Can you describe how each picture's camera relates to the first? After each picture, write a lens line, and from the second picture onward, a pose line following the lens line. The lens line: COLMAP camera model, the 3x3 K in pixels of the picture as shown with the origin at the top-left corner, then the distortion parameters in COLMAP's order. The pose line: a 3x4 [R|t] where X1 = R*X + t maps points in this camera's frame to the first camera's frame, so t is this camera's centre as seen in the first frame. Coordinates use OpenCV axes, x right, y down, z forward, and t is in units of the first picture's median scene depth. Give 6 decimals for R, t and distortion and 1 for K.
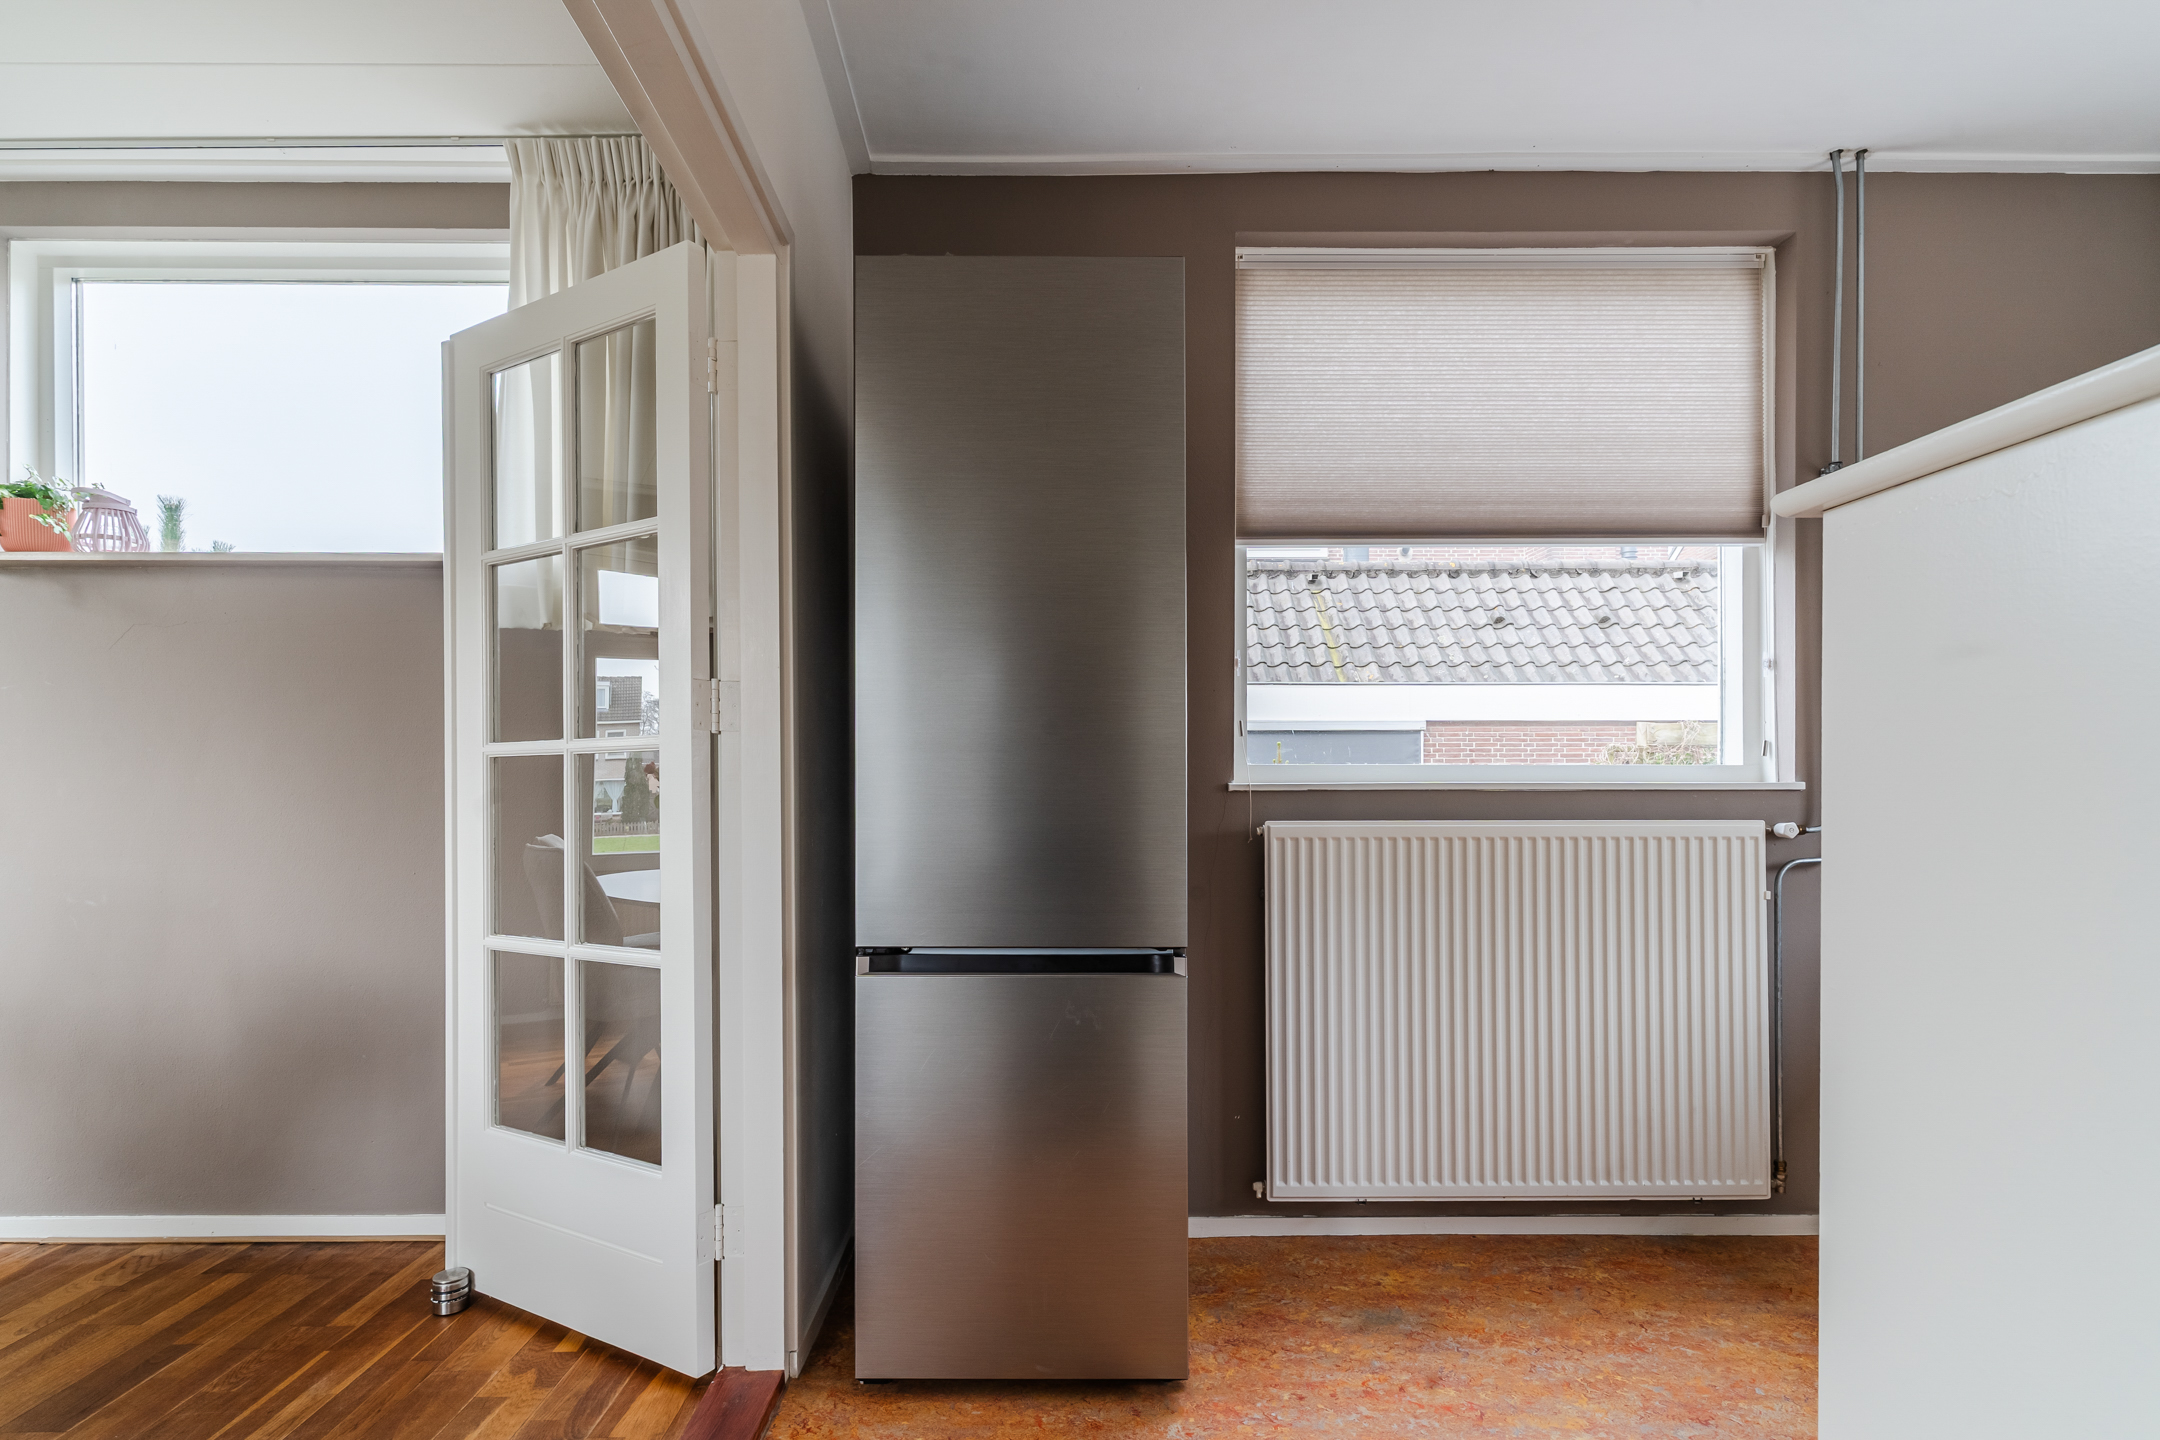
lens RADIAL K [[1062.2, 0, 1077.3], [0, 1062.2, 789.5], [0, 0, 1]] dist [0.002715, 0.000565]
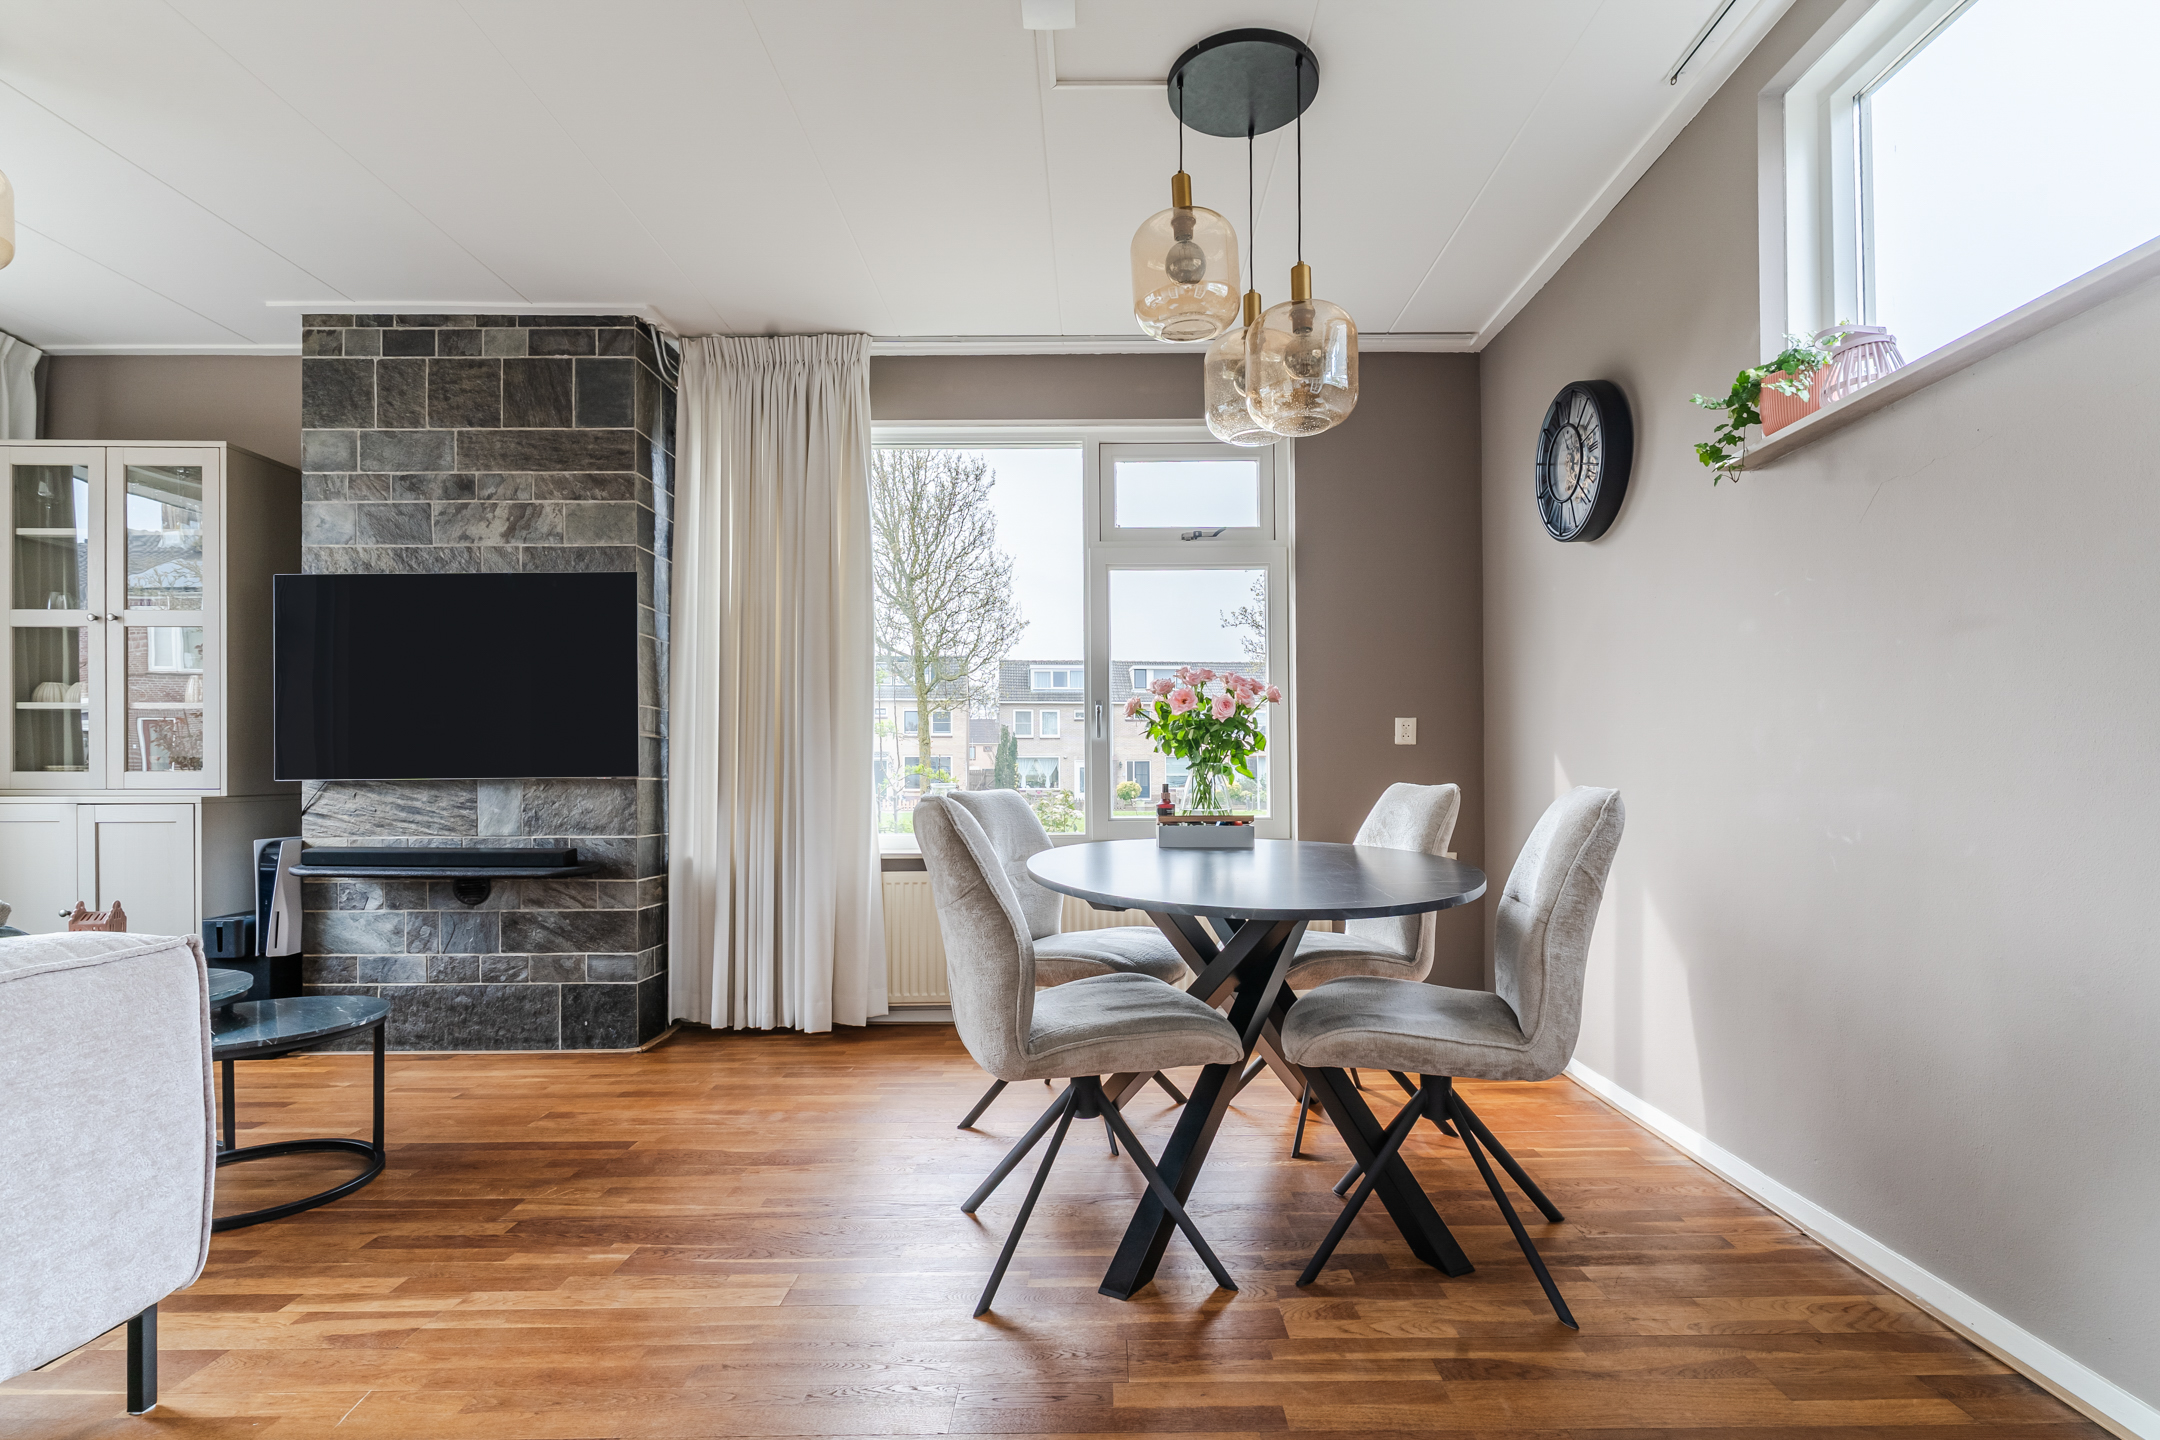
lens RADIAL K [[1064.3, 0, 1086.5], [0, 1064.3, 766.9], [0, 0, 1]] dist [0.002747, 0.000682]
pose [[-0.015515, -0.003873, -0.999872, -0.098782], [0.017125, 0.999845, -0.004138, 0.042800], [0.999733, -0.017187, -0.015446, 0.416928]]
